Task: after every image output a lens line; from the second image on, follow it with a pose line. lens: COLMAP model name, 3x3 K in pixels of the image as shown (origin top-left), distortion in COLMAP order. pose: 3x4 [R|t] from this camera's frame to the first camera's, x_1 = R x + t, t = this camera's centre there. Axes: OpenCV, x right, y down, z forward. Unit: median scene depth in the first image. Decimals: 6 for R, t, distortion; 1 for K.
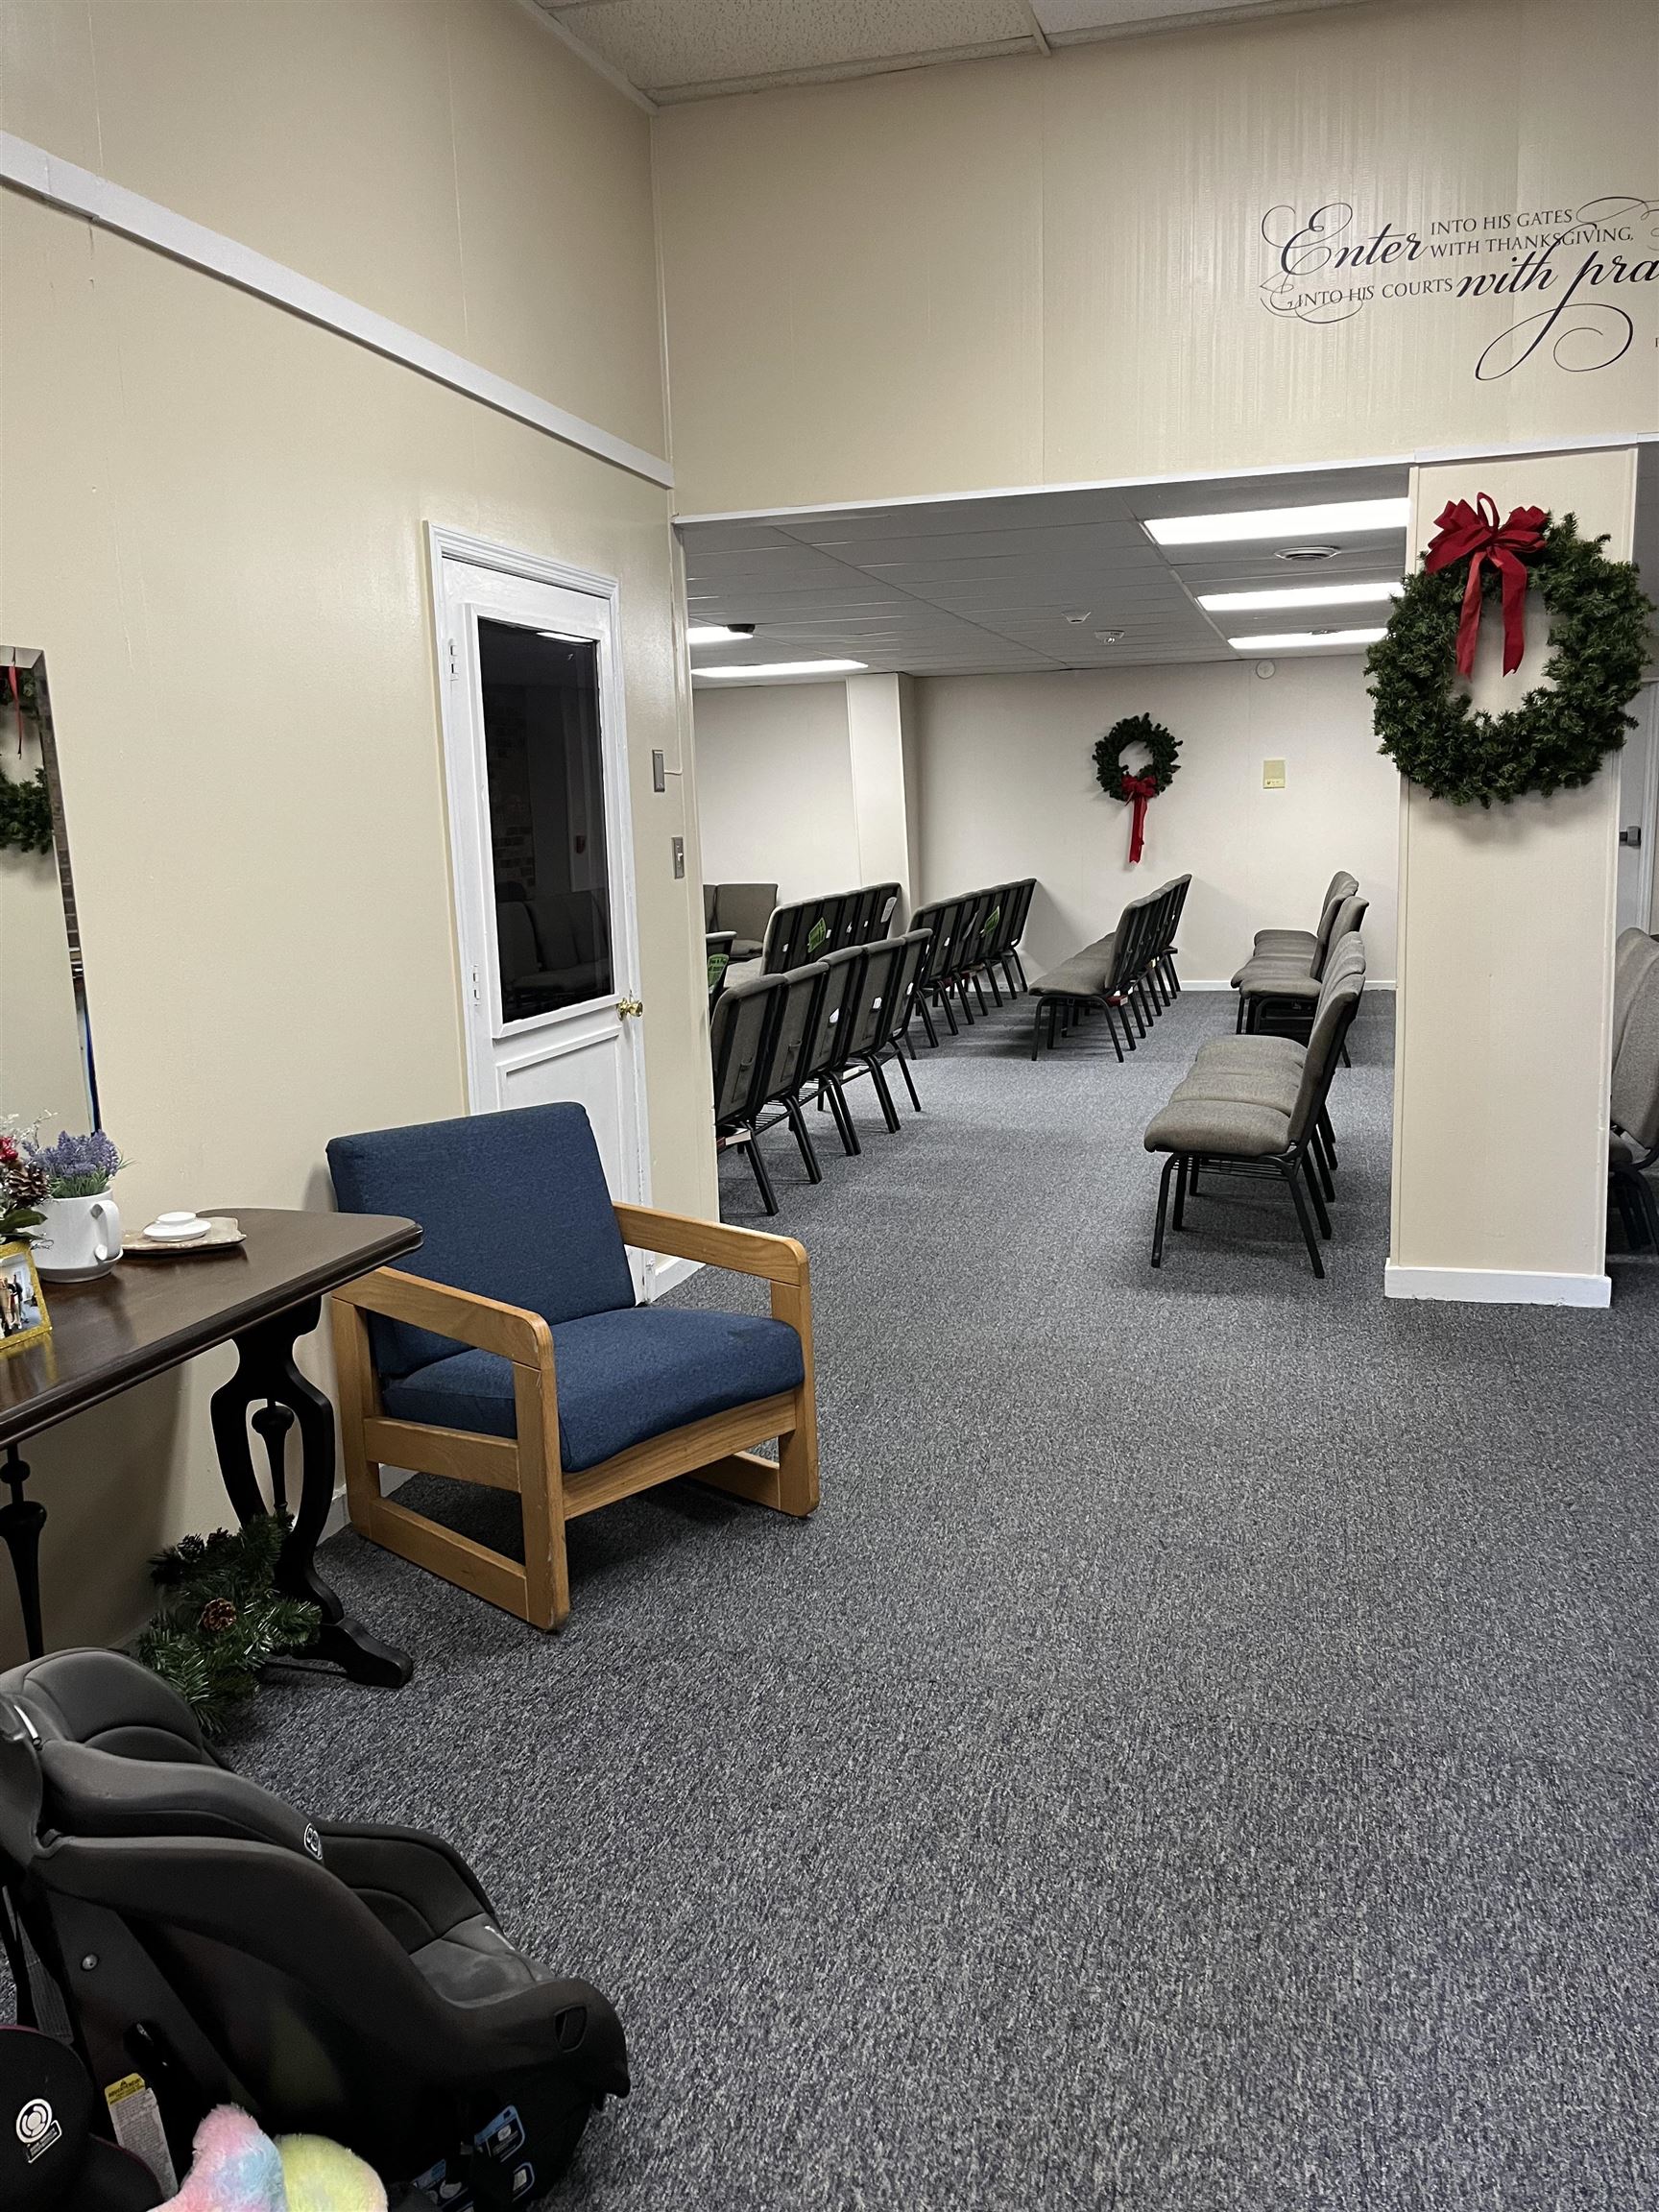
lens RADIAL K [[1683.7, 0, 836.2], [0, 1683.7, 1137.7], [0, 0, 1]] dist [0.068559, -0.101356]
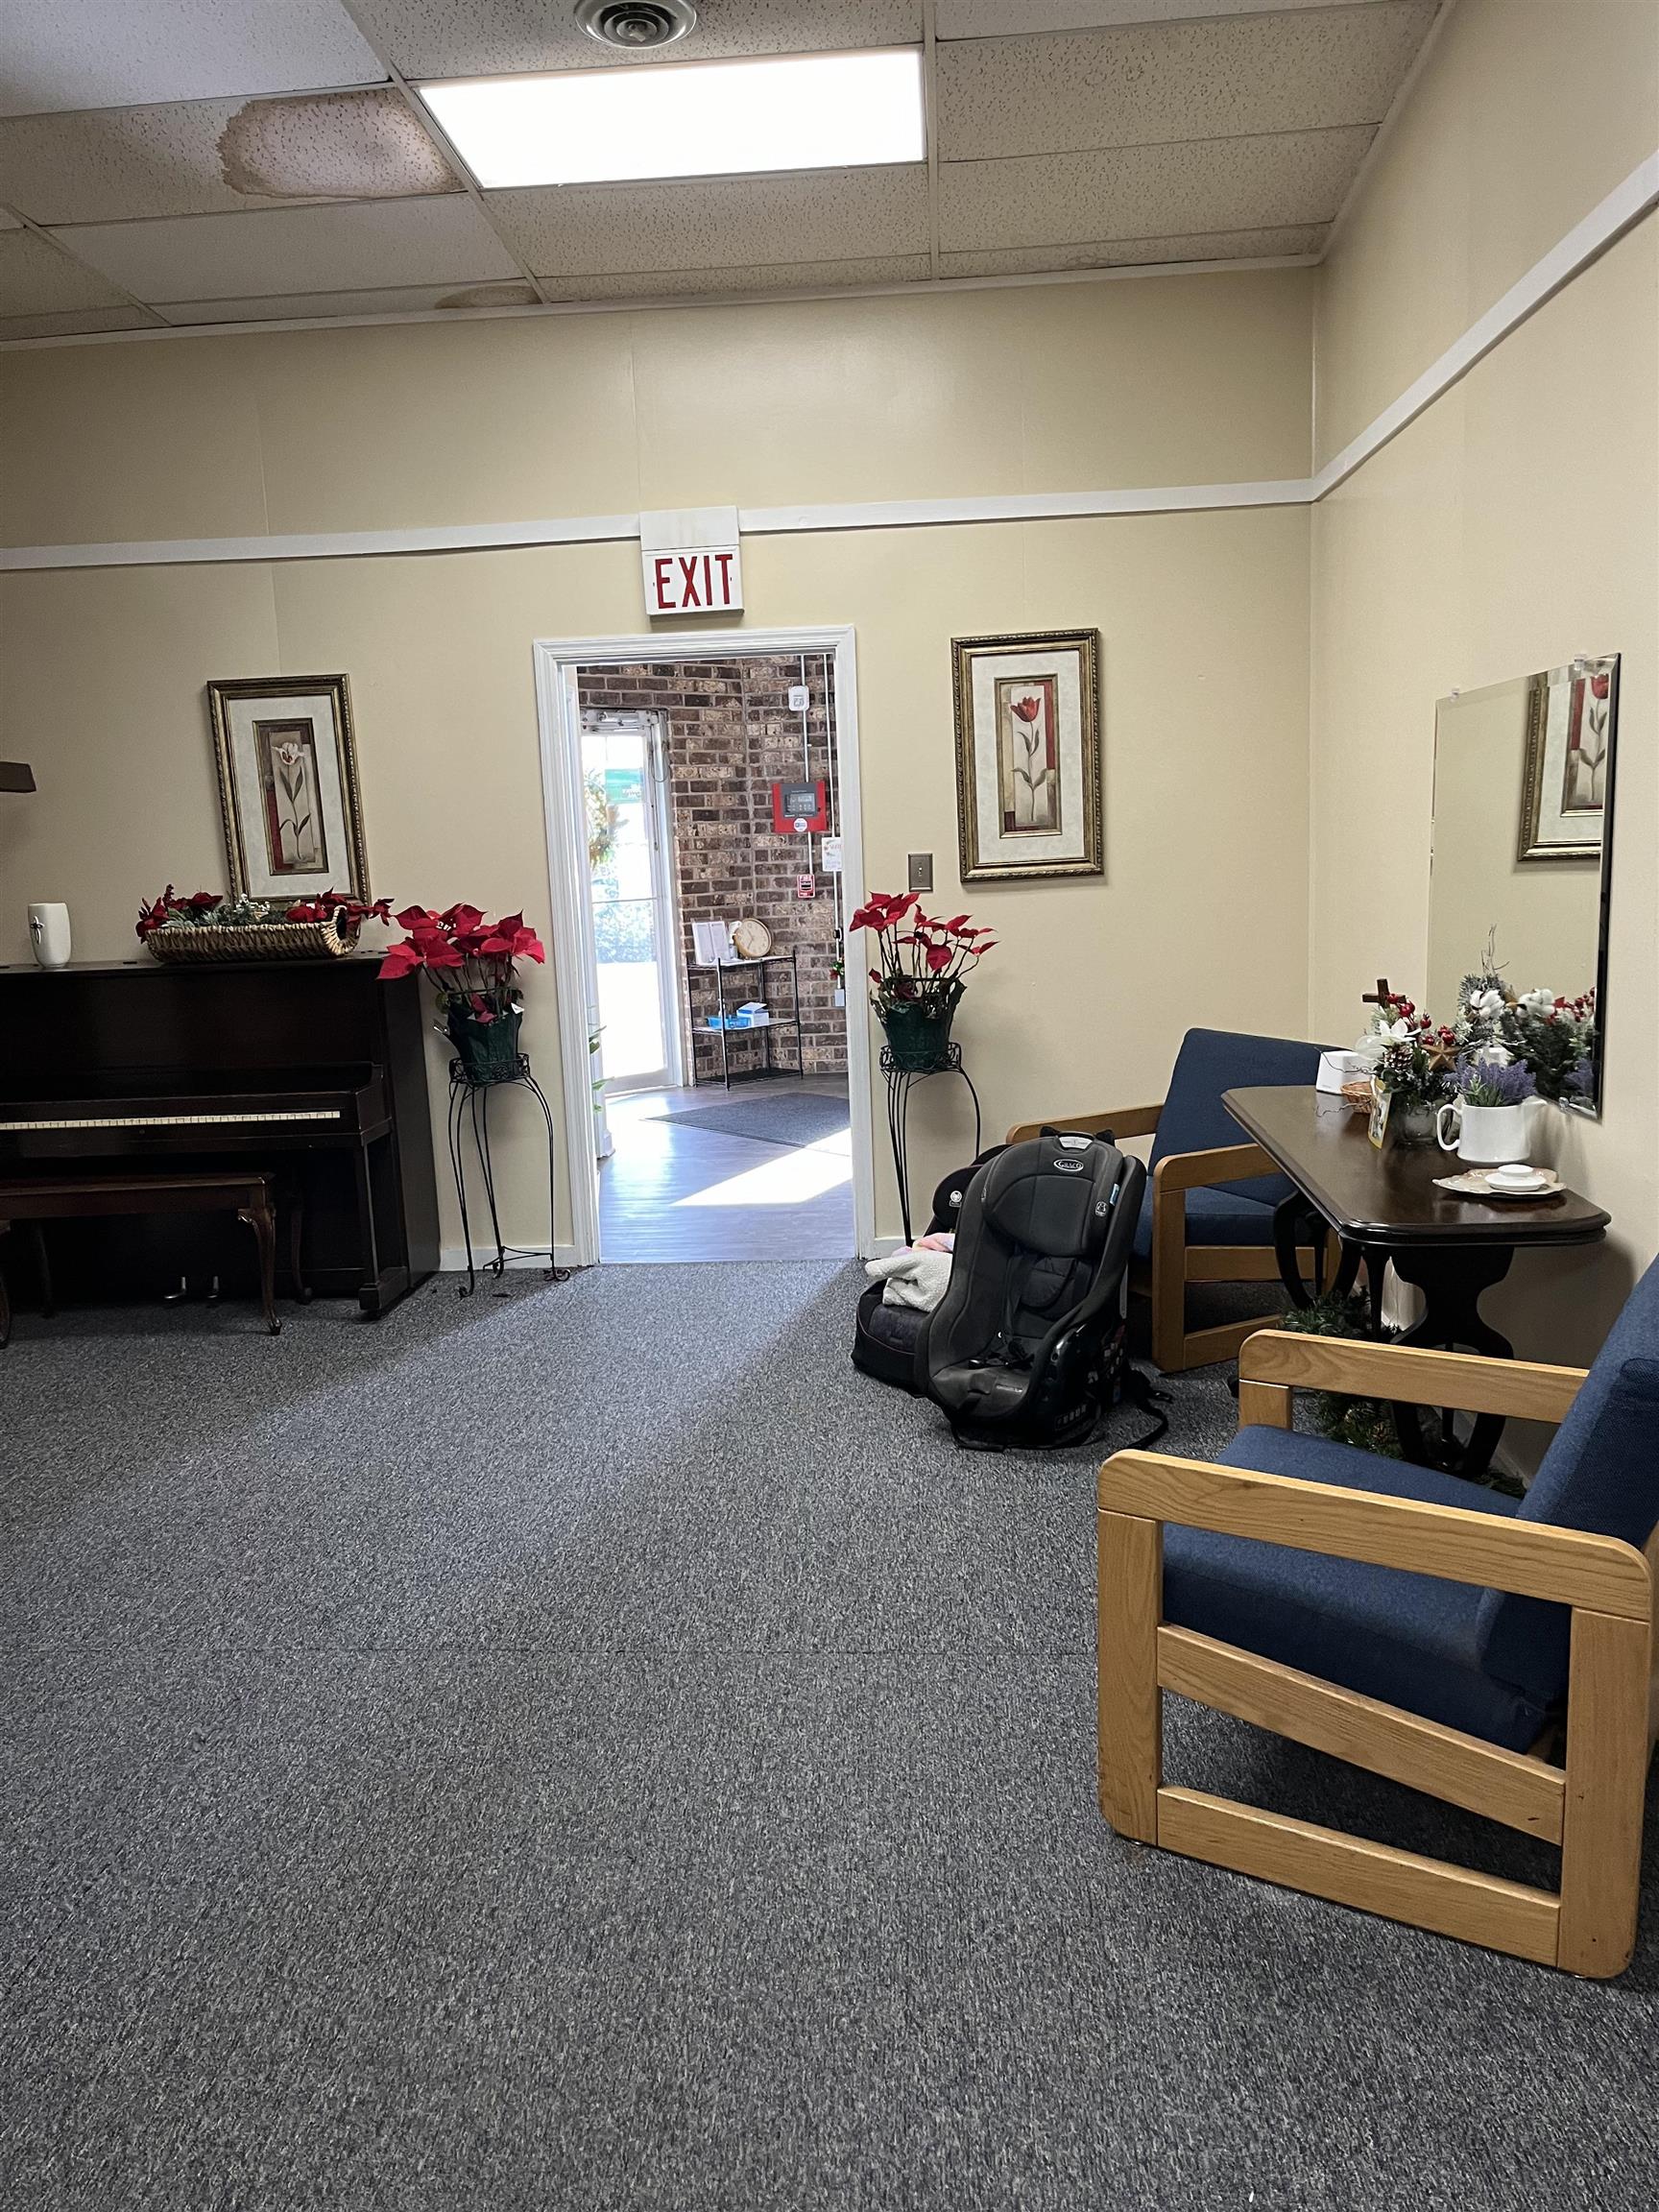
lens RADIAL K [[1683.7, 0, 843.9], [0, 1683.7, 1126.5], [0, 0, 1]] dist [0.068559, -0.101356]
pose [[-0.973478, 0.107226, -0.202096, 0.164853], [0.027148, 0.931264, 0.363332, -0.248682], [0.227163, 0.348210, -0.909476, 1.199912]]
